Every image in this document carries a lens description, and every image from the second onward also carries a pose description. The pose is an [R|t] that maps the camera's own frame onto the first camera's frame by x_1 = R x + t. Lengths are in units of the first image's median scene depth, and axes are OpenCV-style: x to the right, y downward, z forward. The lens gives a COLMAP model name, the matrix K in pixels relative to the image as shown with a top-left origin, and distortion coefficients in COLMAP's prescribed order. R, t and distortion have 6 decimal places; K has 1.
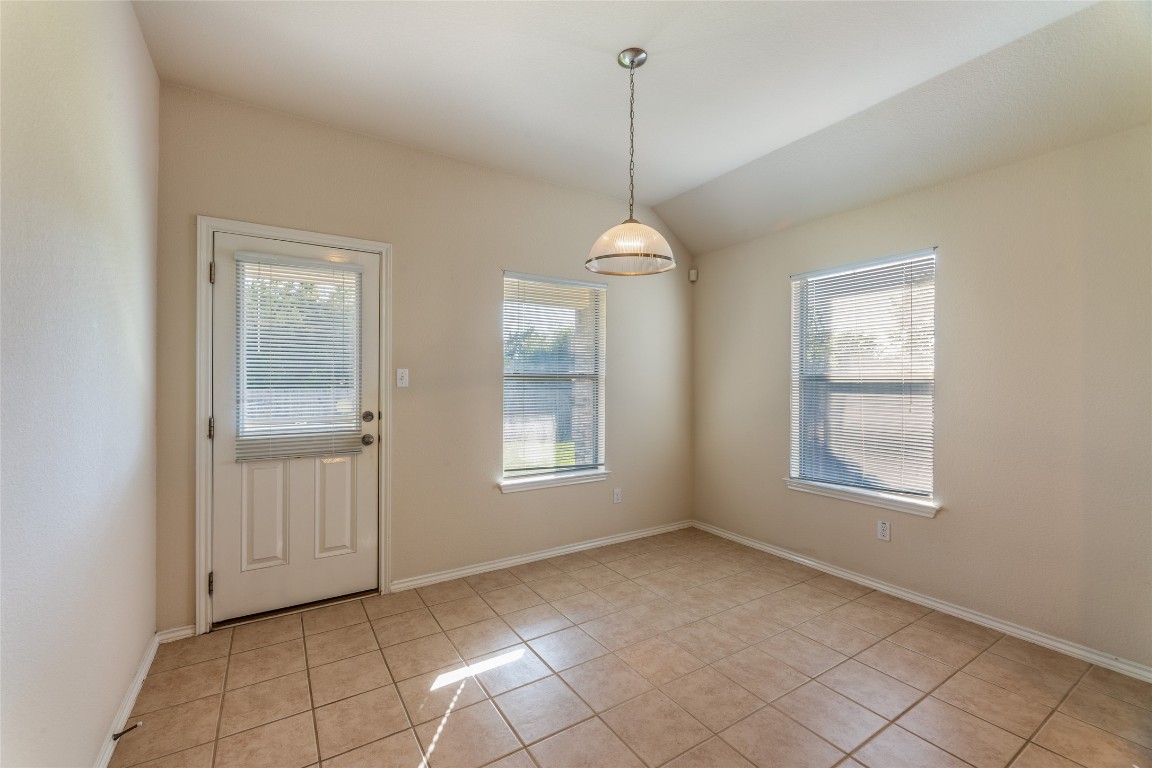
lens RADIAL K [[476.1, 0, 552.3], [0, 476.1, 381.2], [0, 0, 1]] dist [0.000106, -0.000268]
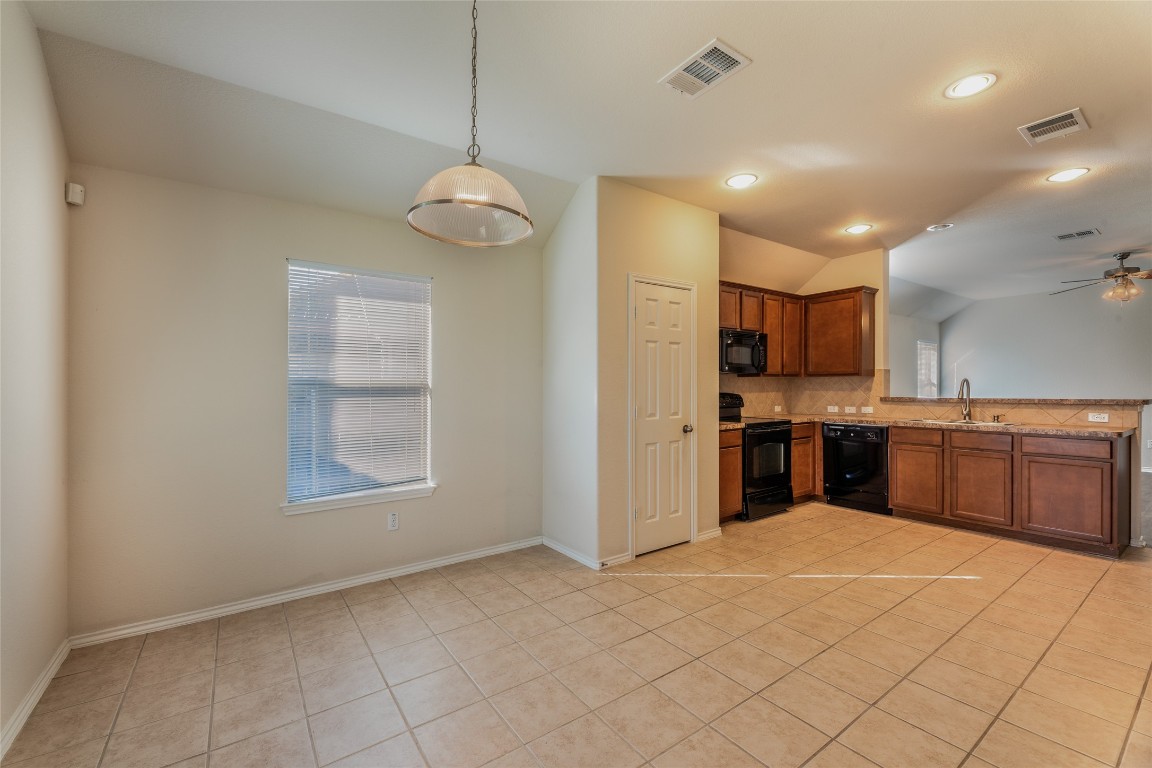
lens RADIAL K [[476.2, 0, 573.6], [0, 476.2, 394.0], [0, 0, 1]] dist [0.000014, -0.000466]
pose [[-0.077094, -0.015162, 0.996909, -0.426418], [0.002086, 0.999880, 0.015369, 0.002278], [-0.997022, 0.003264, -0.077053, 0.663207]]
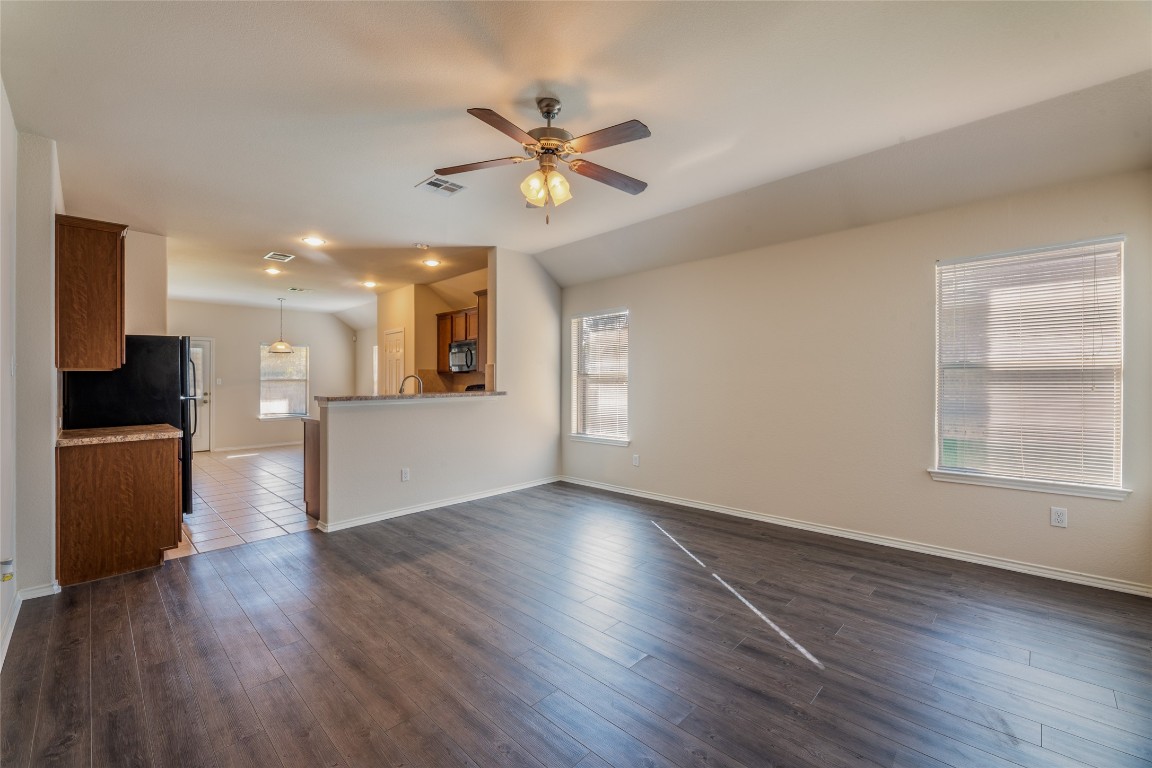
lens RADIAL K [[476.1, 0, 552.3], [0, 476.1, 381.2], [0, 0, 1]] dist [0.000106, -0.000268]
pose [[0.970376, -0.013319, 0.241232, 0.981305], [0.012123, 0.999906, 0.006442, -0.002545], [-0.241296, -0.003326, 0.970446, -2.372448]]
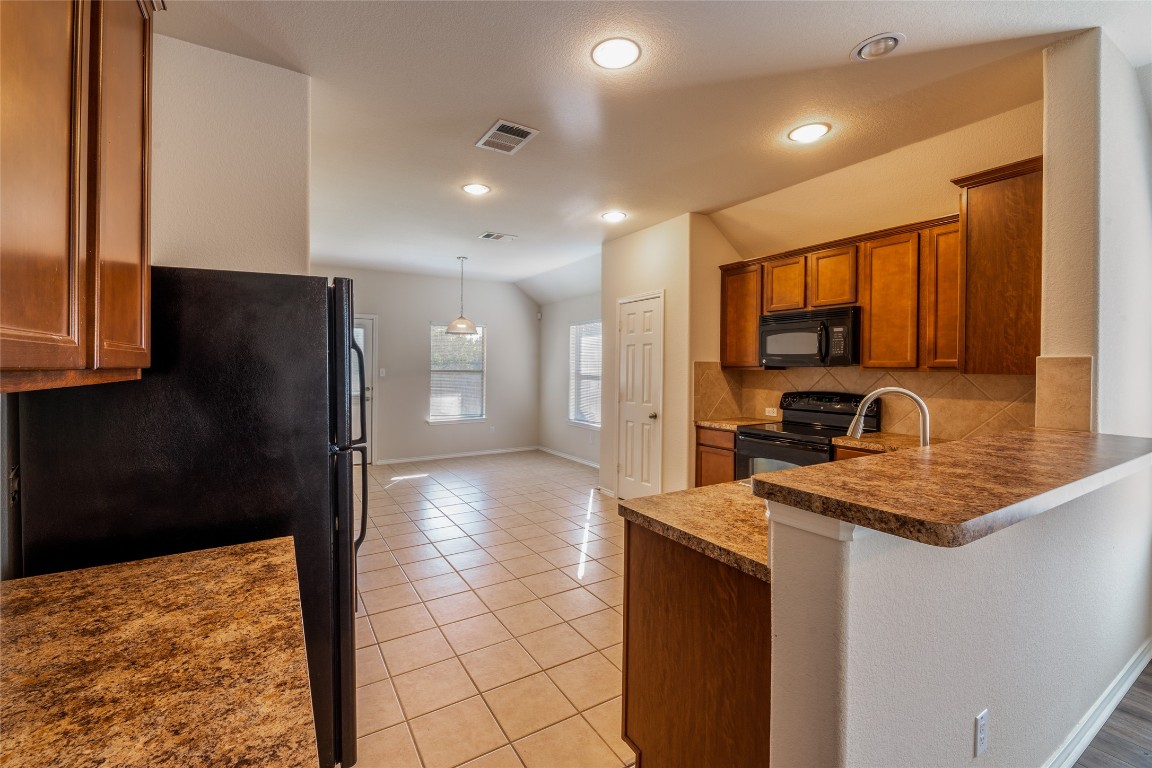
lens RADIAL K [[475.2, 0, 545.9], [0, 475.2, 365.1], [0, 0, 1]] dist [-0.000051, -0.000075]
pose [[0.999898, 0.001260, -0.014238, 0.494494], [-0.001222, 0.999996, 0.002666, -0.048655], [0.014241, -0.002649, 0.999895, -1.250667]]
